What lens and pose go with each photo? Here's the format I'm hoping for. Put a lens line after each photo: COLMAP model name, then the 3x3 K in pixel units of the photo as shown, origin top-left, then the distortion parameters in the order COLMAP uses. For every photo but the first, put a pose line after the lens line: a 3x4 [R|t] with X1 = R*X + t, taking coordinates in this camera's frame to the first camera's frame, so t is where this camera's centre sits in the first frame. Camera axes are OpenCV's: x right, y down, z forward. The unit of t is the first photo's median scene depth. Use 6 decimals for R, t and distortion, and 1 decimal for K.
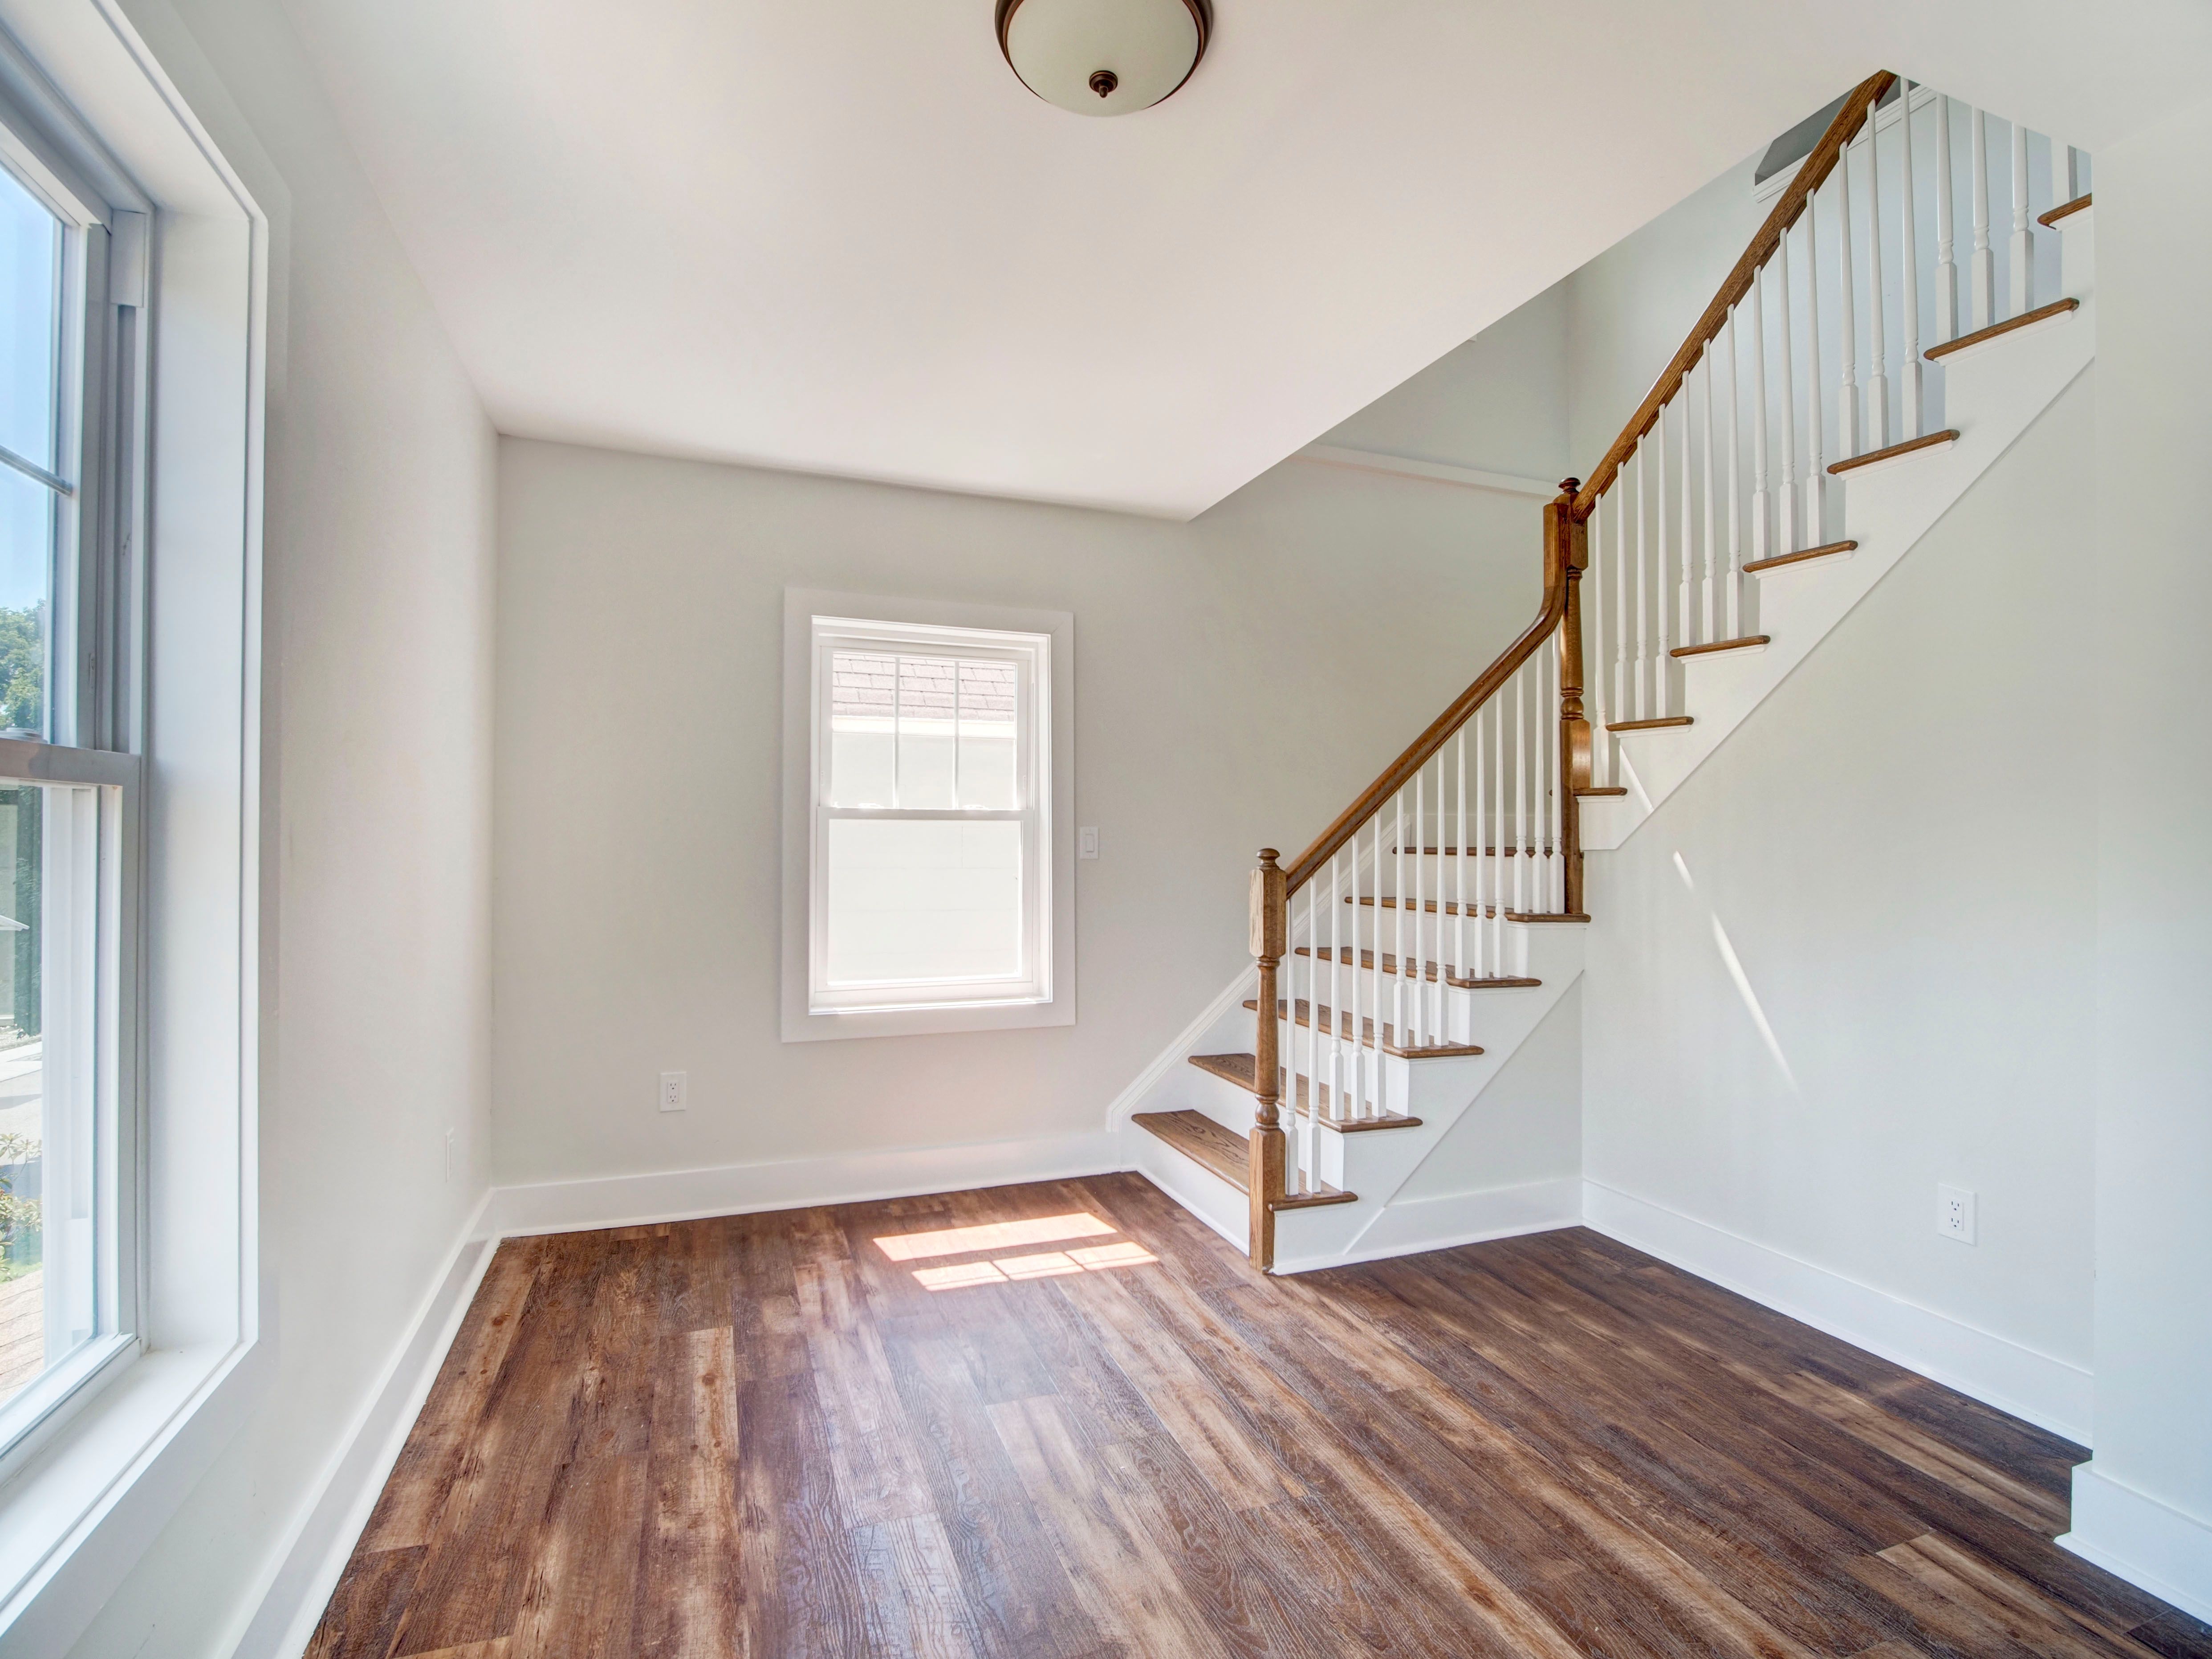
lens RADIAL K [[1049.4, 0, 1106.0], [0, 1049.4, 829.5], [0, 0, 1]] dist [-0.014046, -0.000643]
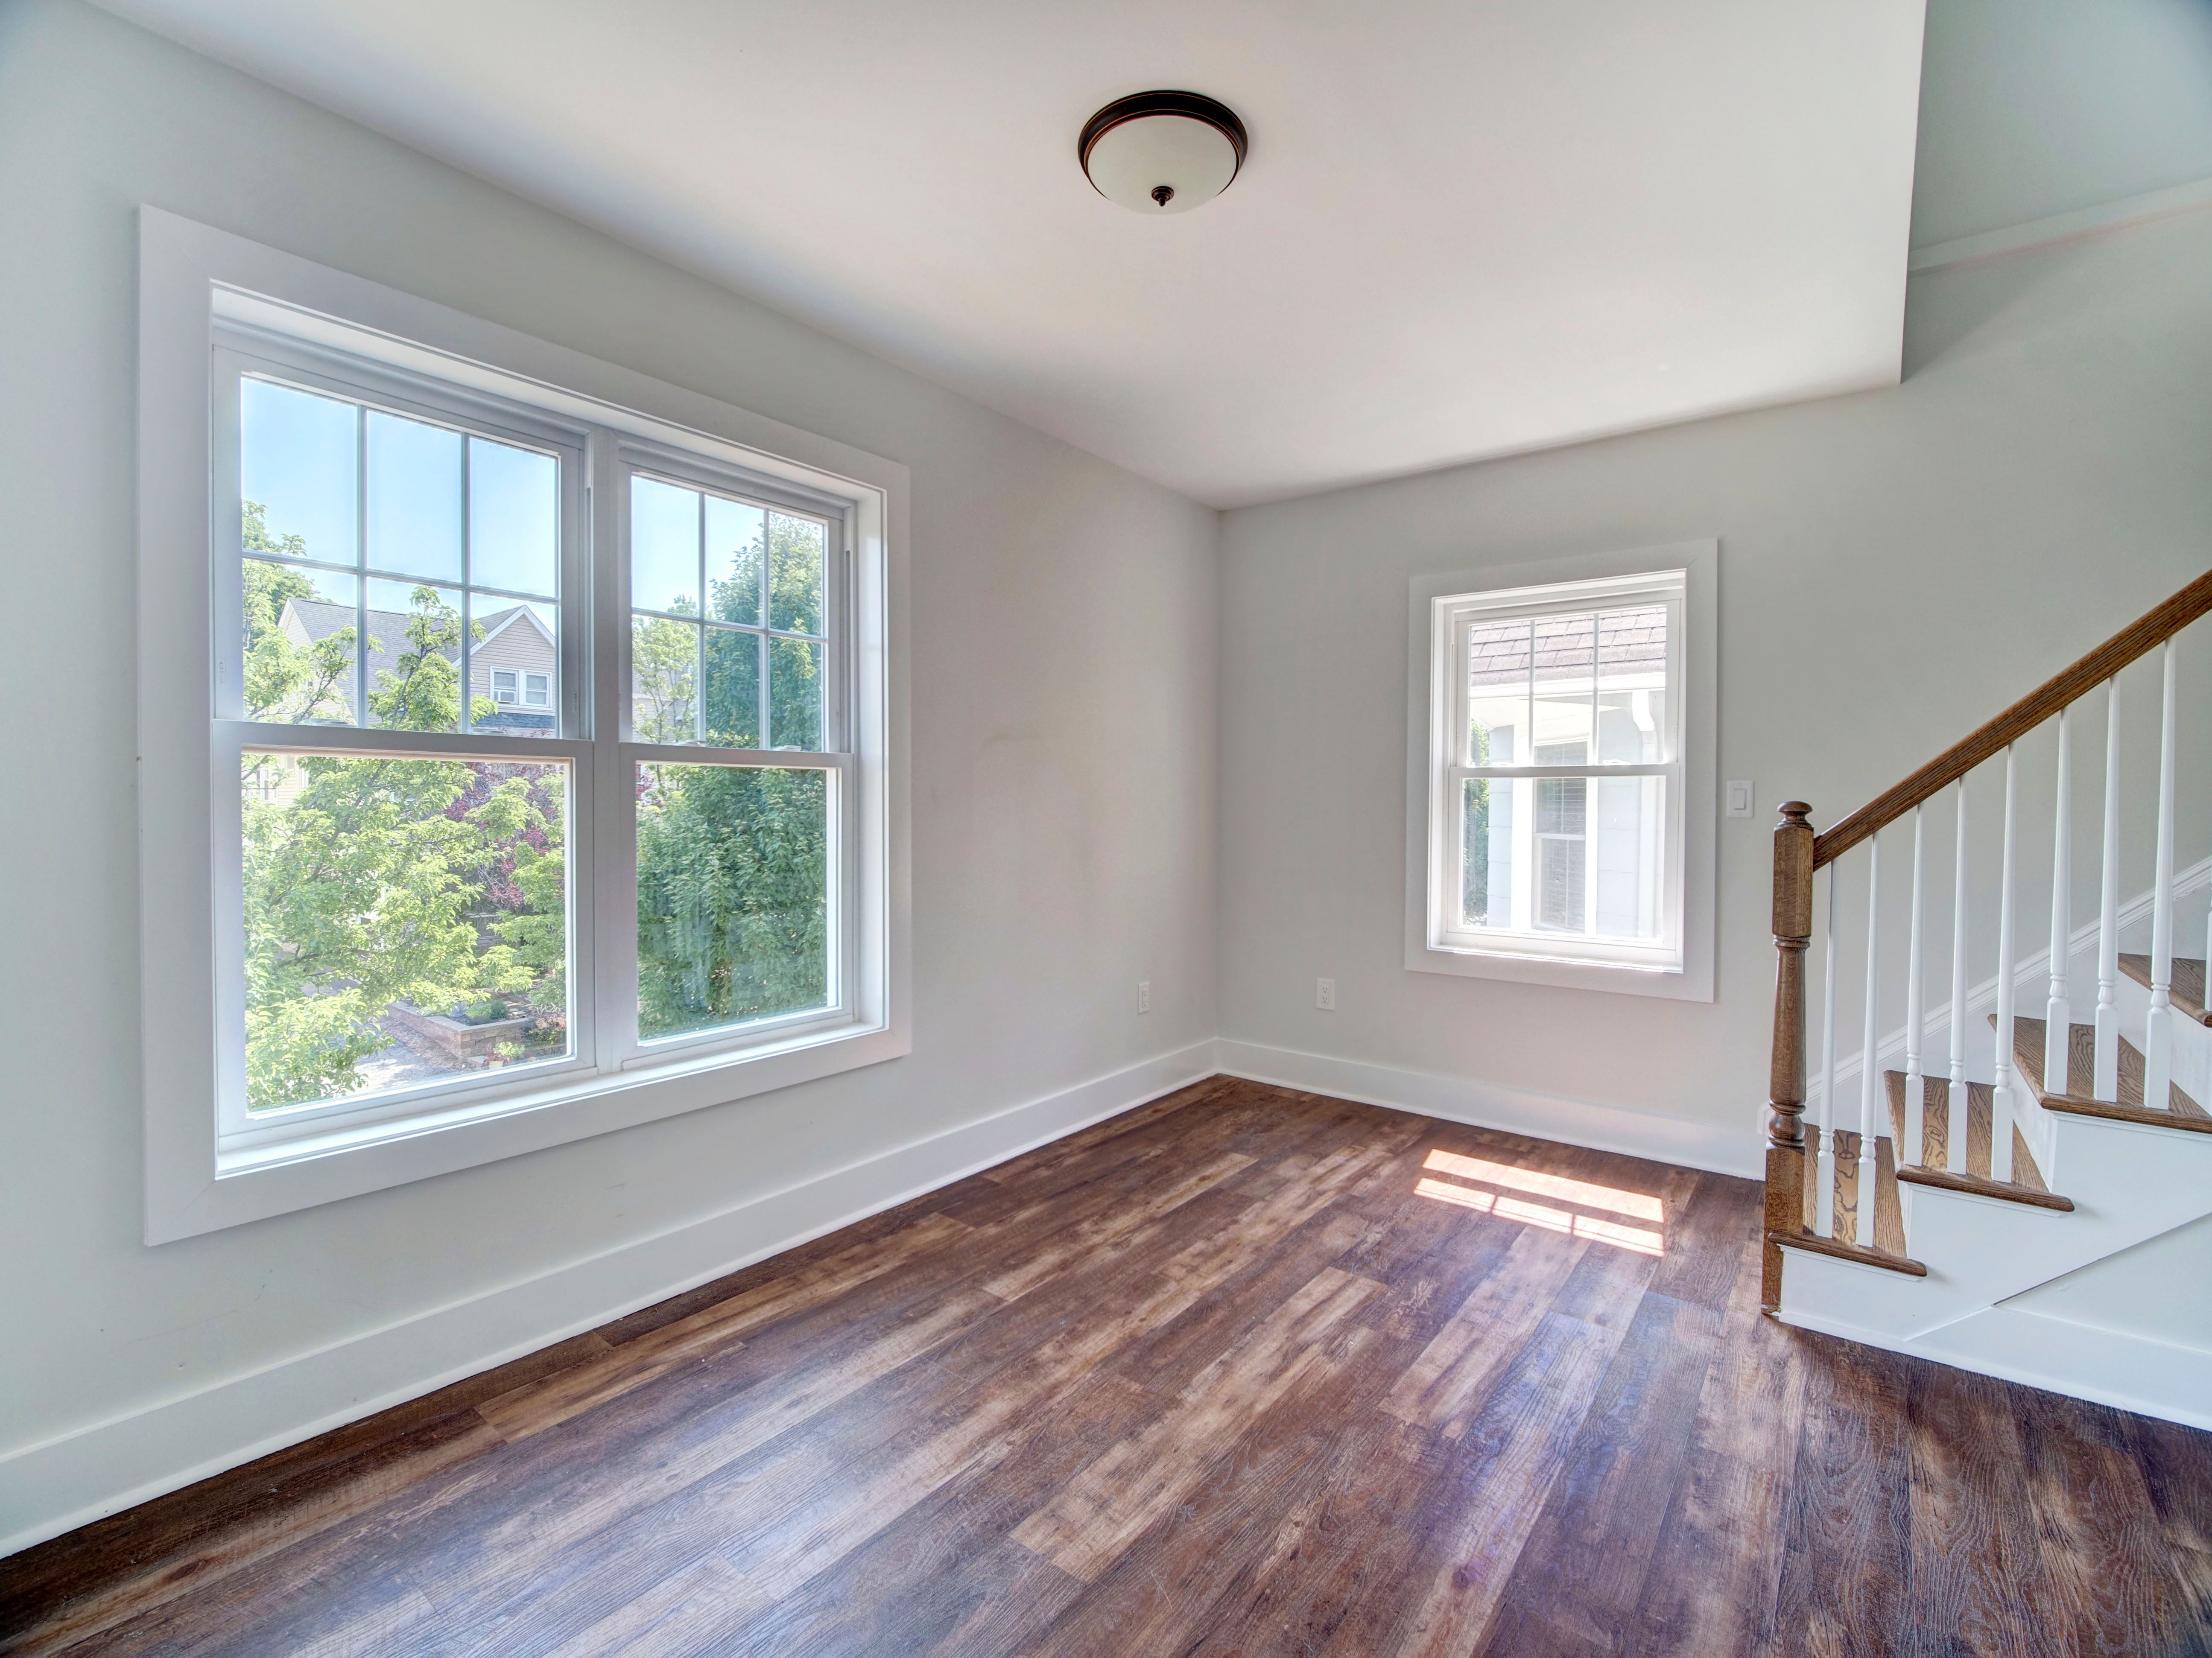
lens RADIAL K [[1010.6, 0, 1106.0], [0, 1010.6, 829.0], [0, 0, 1]] dist [0.000575, -0.009692]
pose [[0.529255, 0.021713, -0.848185, 0.571739], [0.003229, 0.999614, 0.027605, 0.016994], [0.848457, -0.017348, 0.528980, 0.148994]]
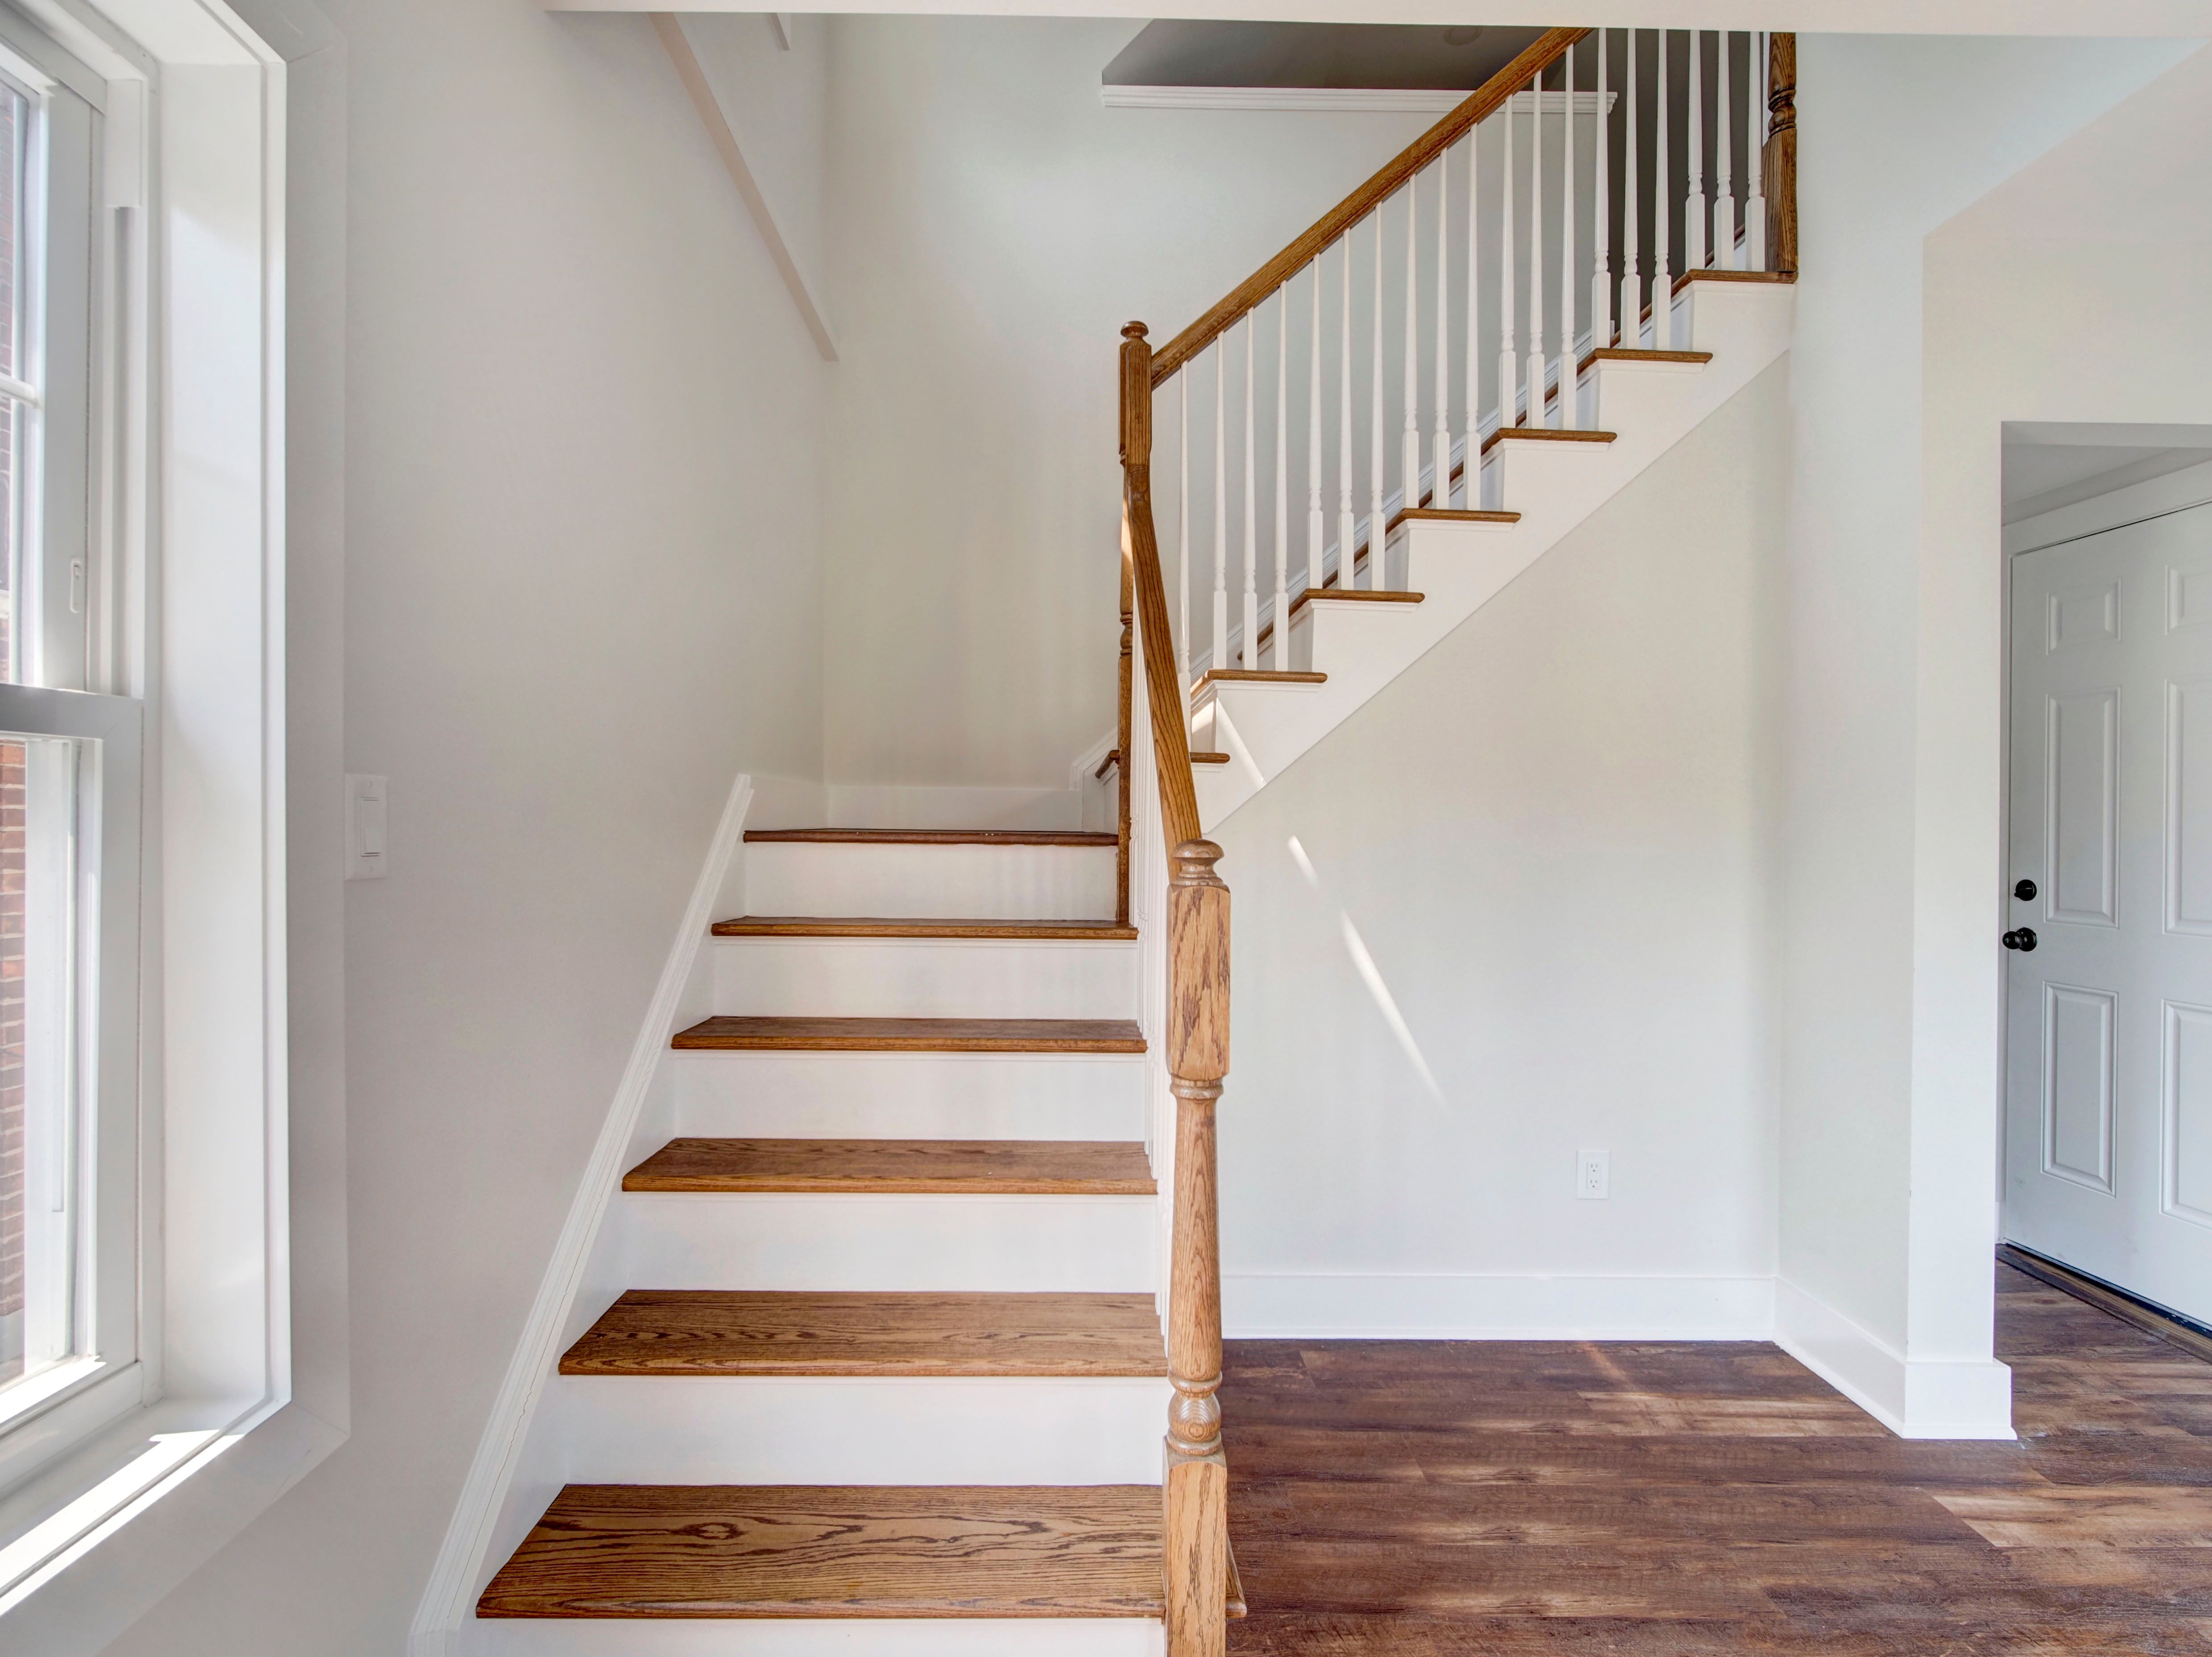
lens RADIAL K [[1069.4, 0, 1106.0], [0, 1069.4, 828.5], [0, 0, 1]] dist [-0.001230, -0.000247]
pose [[0.334182, -0.006349, 0.942487, -0.325242], [-0.021620, 0.999663, 0.014400, 0.007265], [-0.942261, -0.025188, 0.333932, 0.949115]]
